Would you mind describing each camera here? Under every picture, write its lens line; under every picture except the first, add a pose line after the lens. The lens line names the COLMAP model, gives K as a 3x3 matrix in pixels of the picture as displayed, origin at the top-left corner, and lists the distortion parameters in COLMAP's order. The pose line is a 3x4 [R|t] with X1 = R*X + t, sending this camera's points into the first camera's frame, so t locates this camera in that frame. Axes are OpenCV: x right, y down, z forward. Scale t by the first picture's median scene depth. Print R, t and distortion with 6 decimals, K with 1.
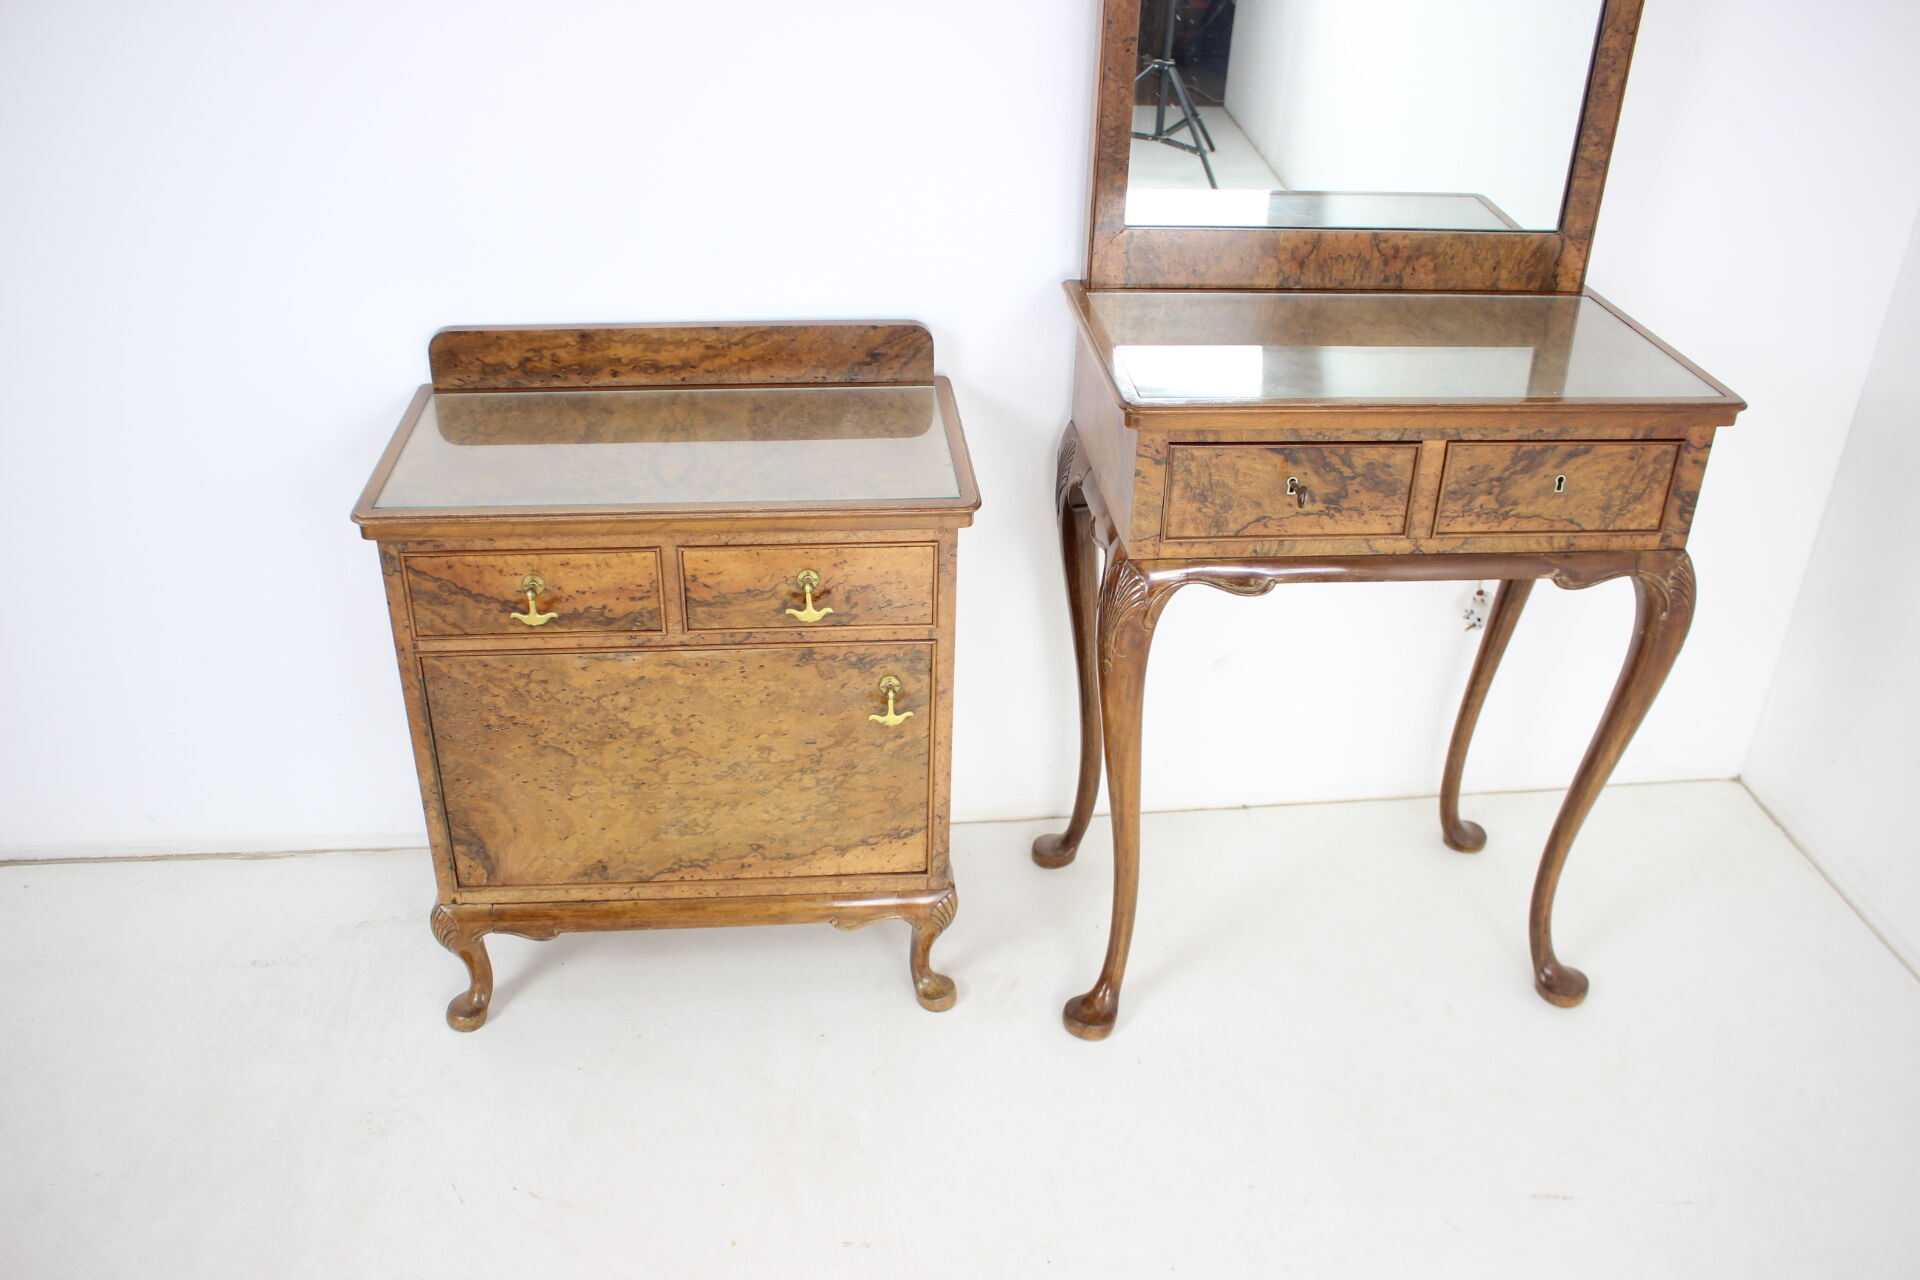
lens RADIAL K [[1608.5, 0, 966.3], [0, 1608.5, 671.1], [0, 0, 1]] dist [-0.140623, 0.099576]
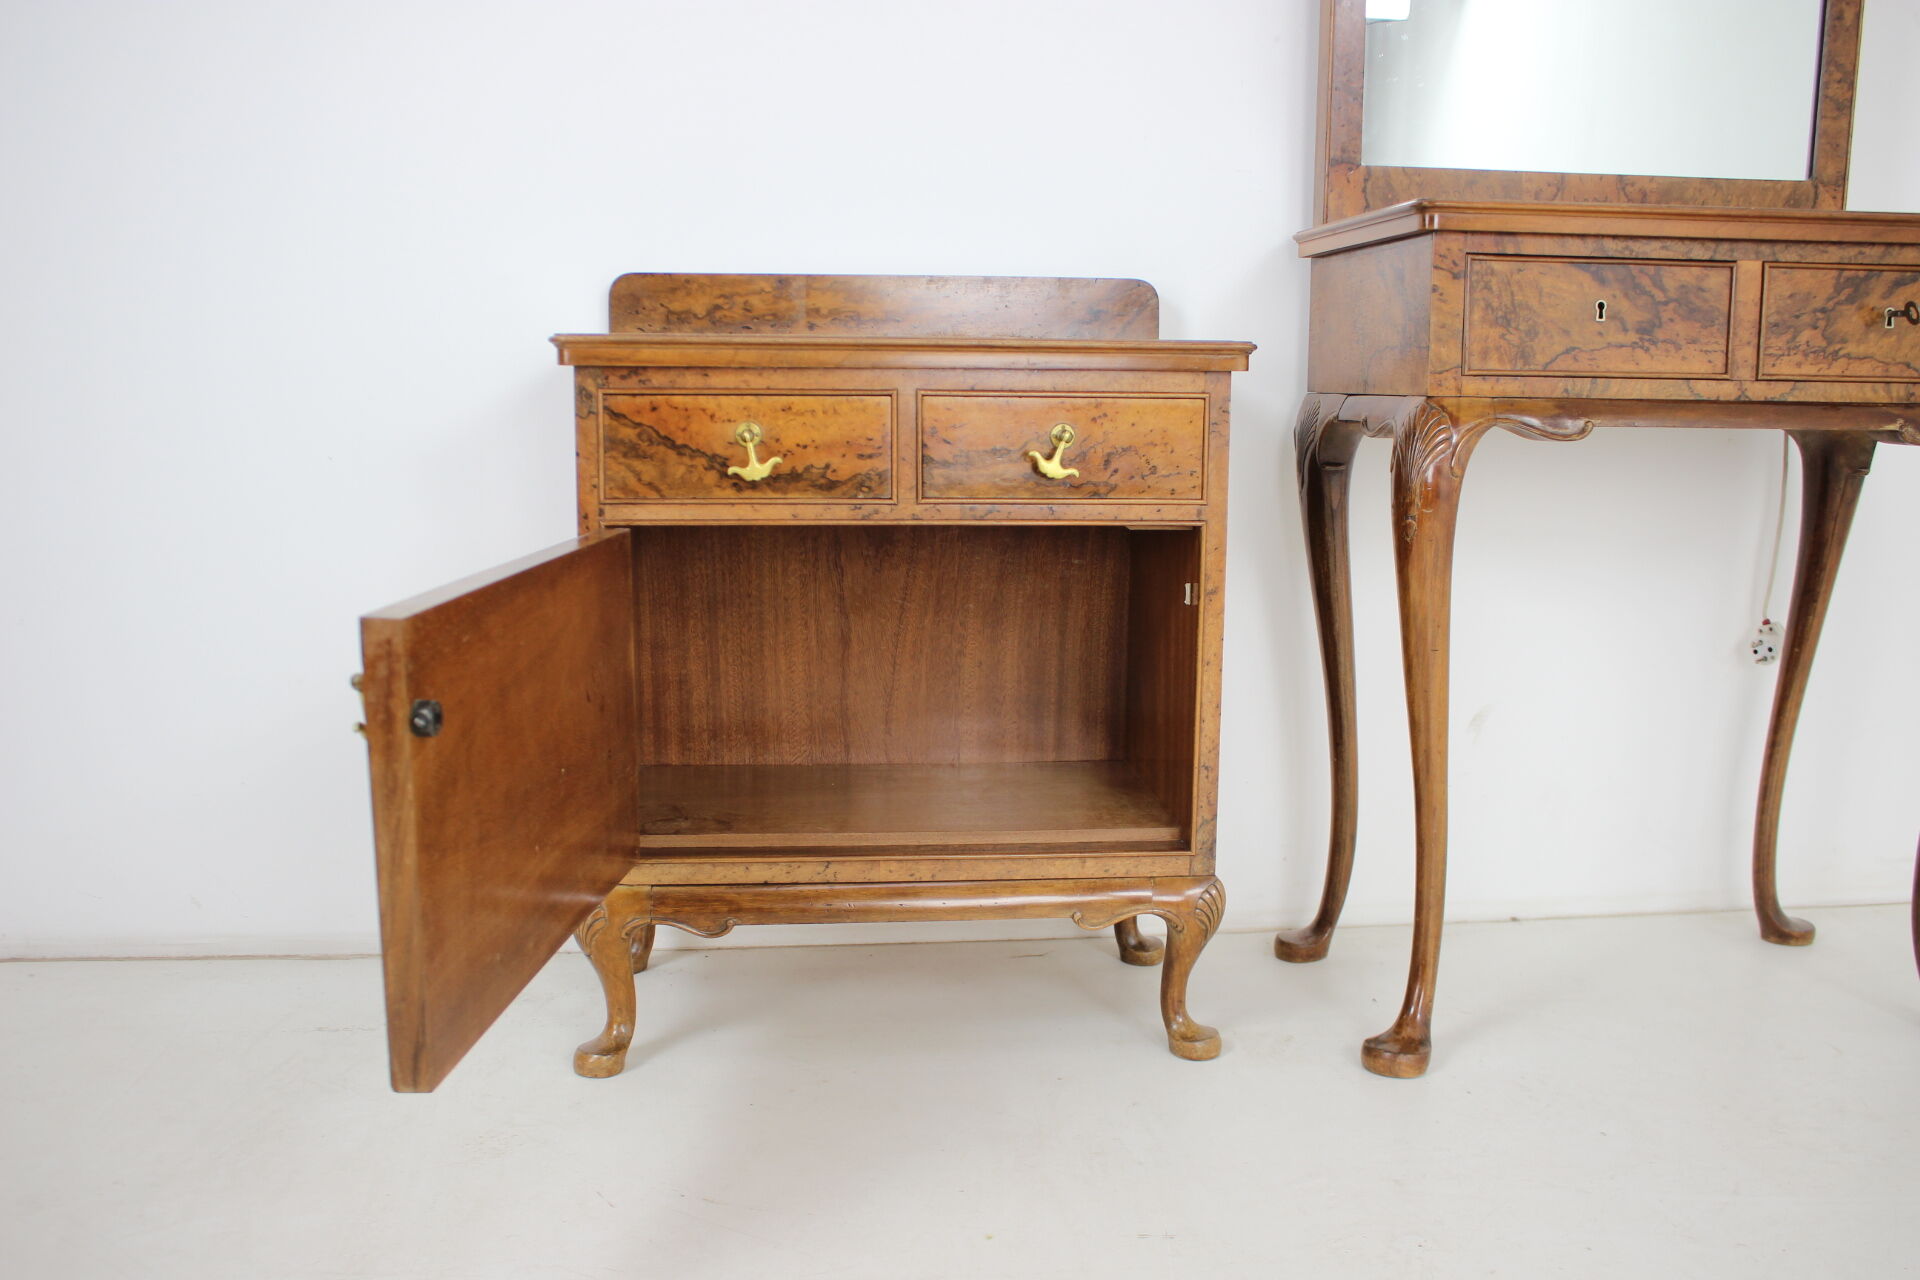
lens RADIAL K [[1772.8, 0, 978.3], [0, 1772.8, 689.9], [0, 0, 1]] dist [-0.086132, 0.000000]
pose [[0.999808, -0.019218, 0.003817, -0.143605], [0.019329, 0.935480, -0.352850, 0.392455], [0.003210, 0.352856, 0.935672, 0.139657]]
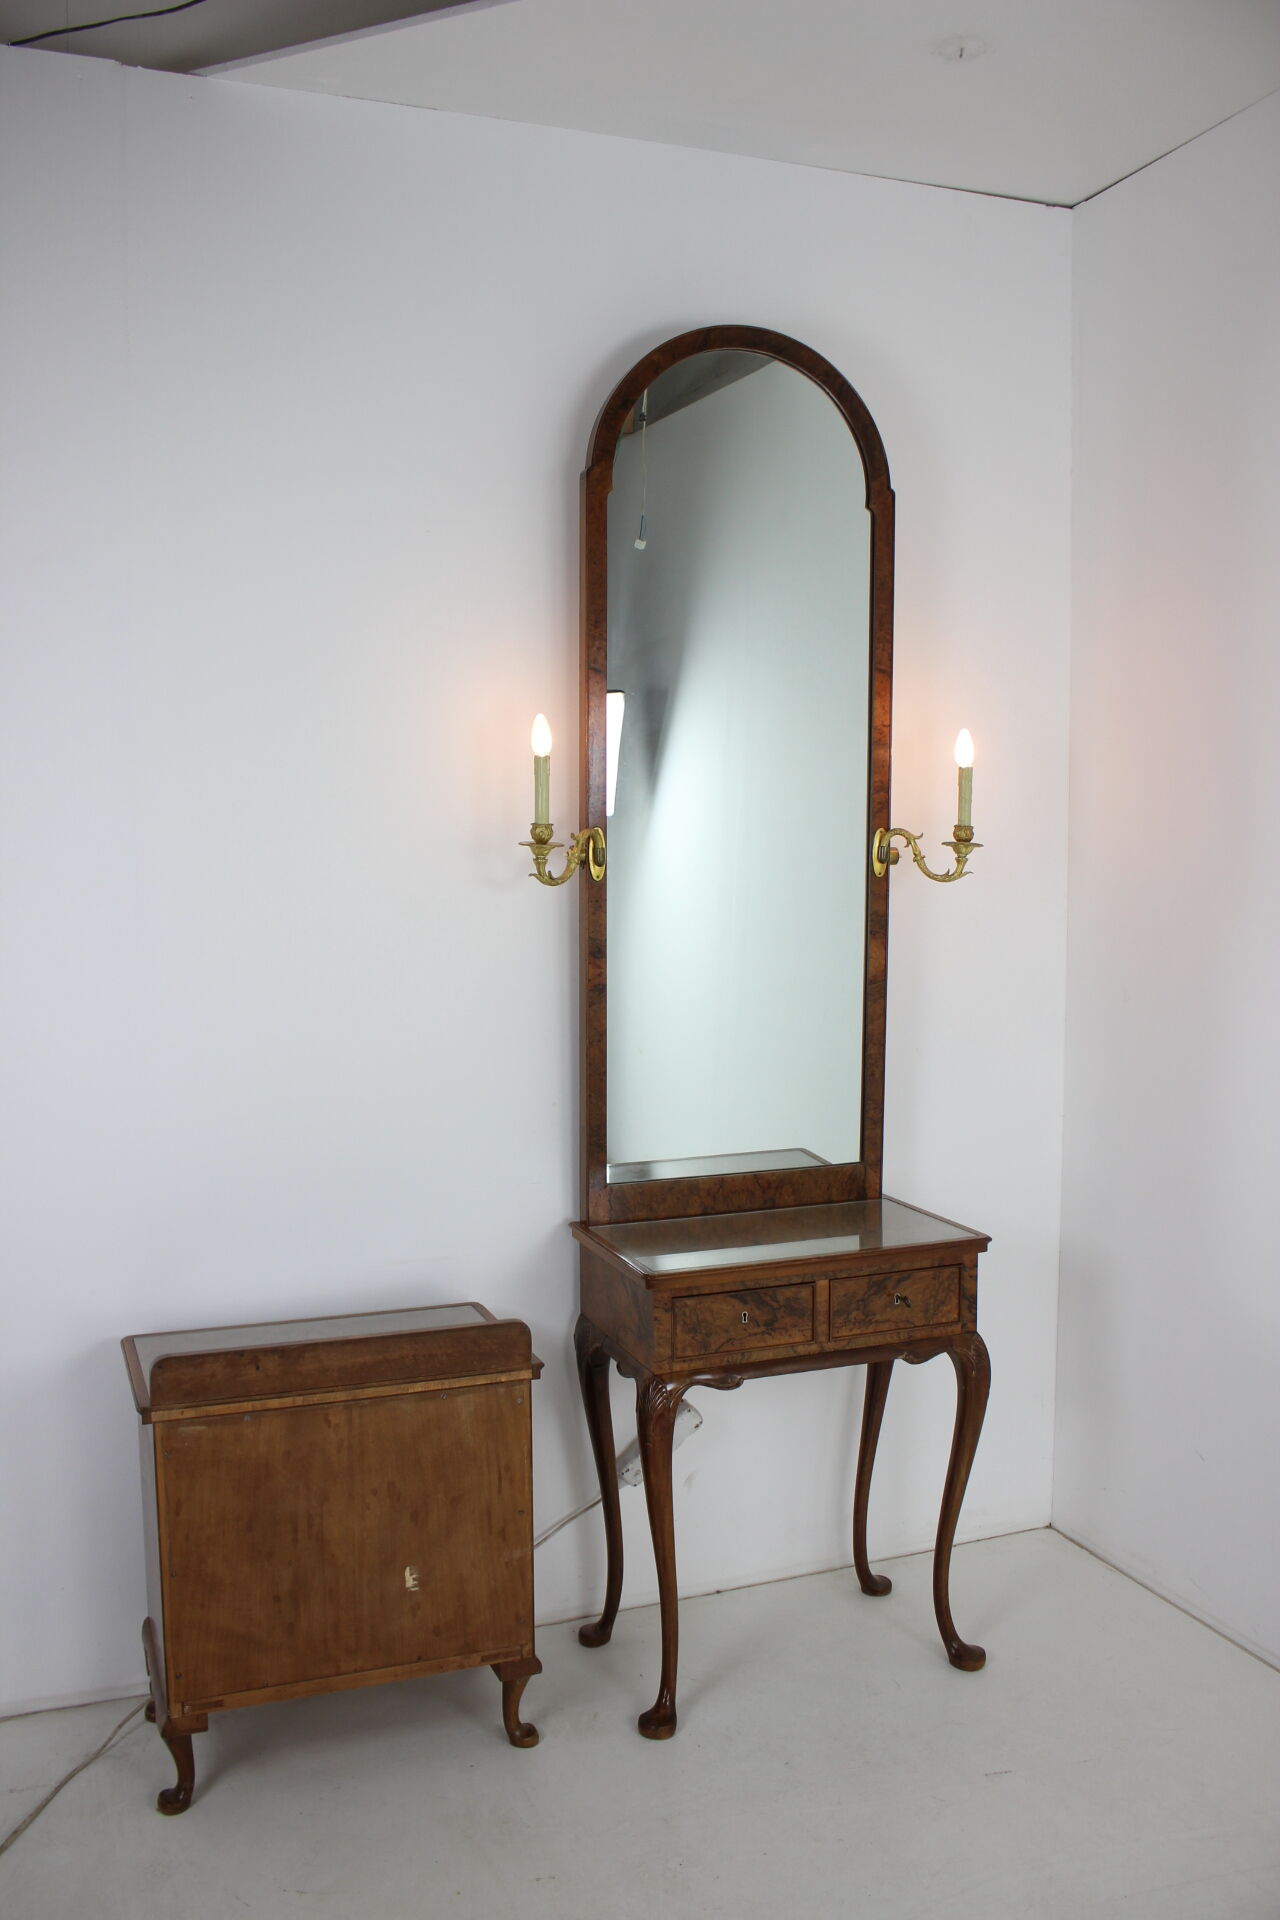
lens RADIAL K [[1608.5, 0, 614.8], [0, 1608.5, 997.5], [0, 0, 1]] dist [-0.140623, 0.099576]
pose [[0.968866, -0.055744, 0.241228, -0.283893], [0.153736, 0.899183, -0.409676, 0.224883], [-0.194071, 0.434007, 0.879758, -0.530635]]
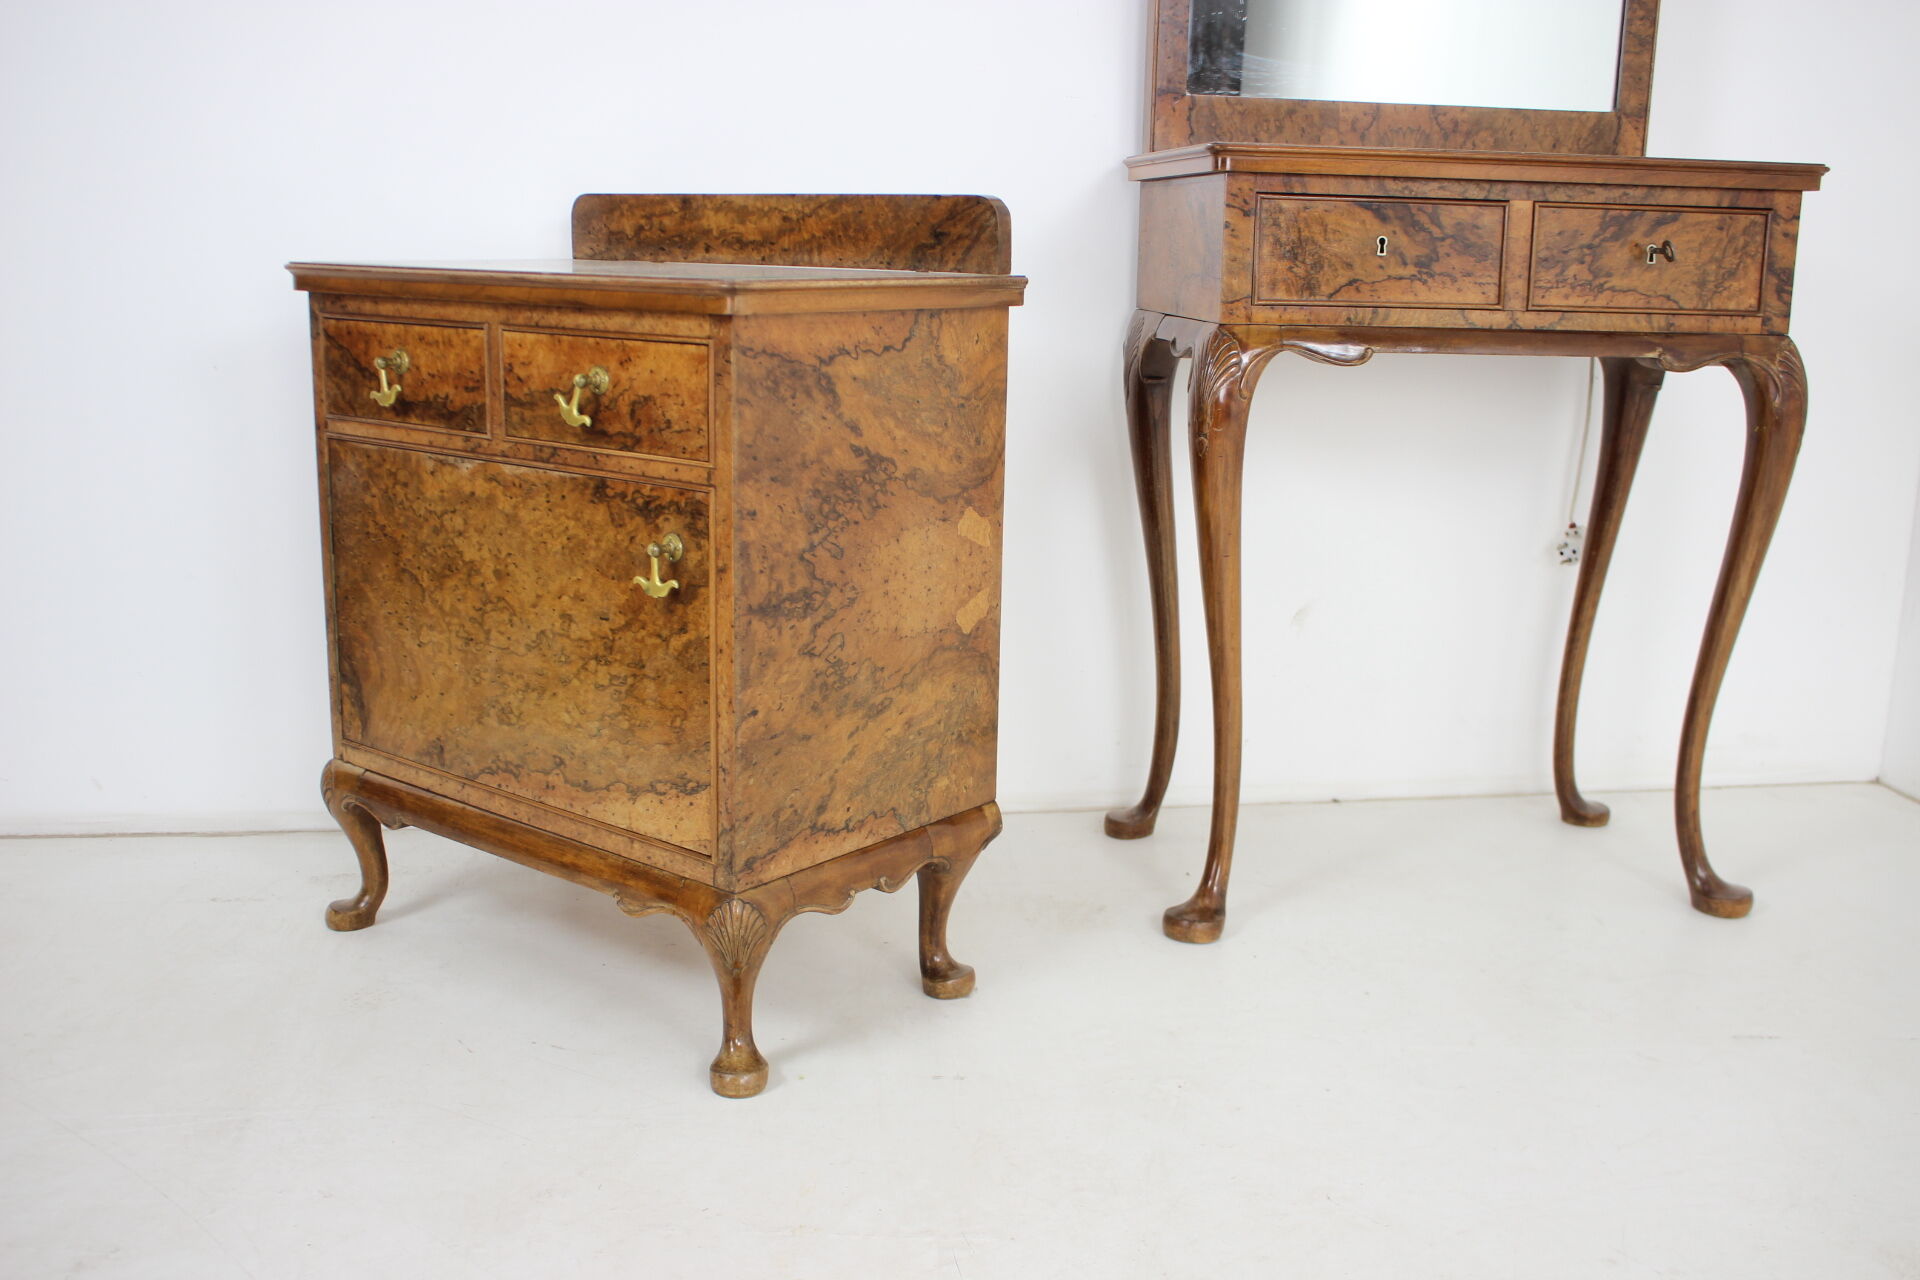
lens RADIAL K [[1838.2, 0, 979.3], [0, 1838.2, 681.7], [0, 0, 1]] dist [-0.087899, 0.000000]
pose [[0.999282, -0.015979, 0.034368, -0.079666], [0.025286, 0.956543, -0.290494, 0.423703], [-0.028233, 0.291154, 0.956260, 0.012799]]
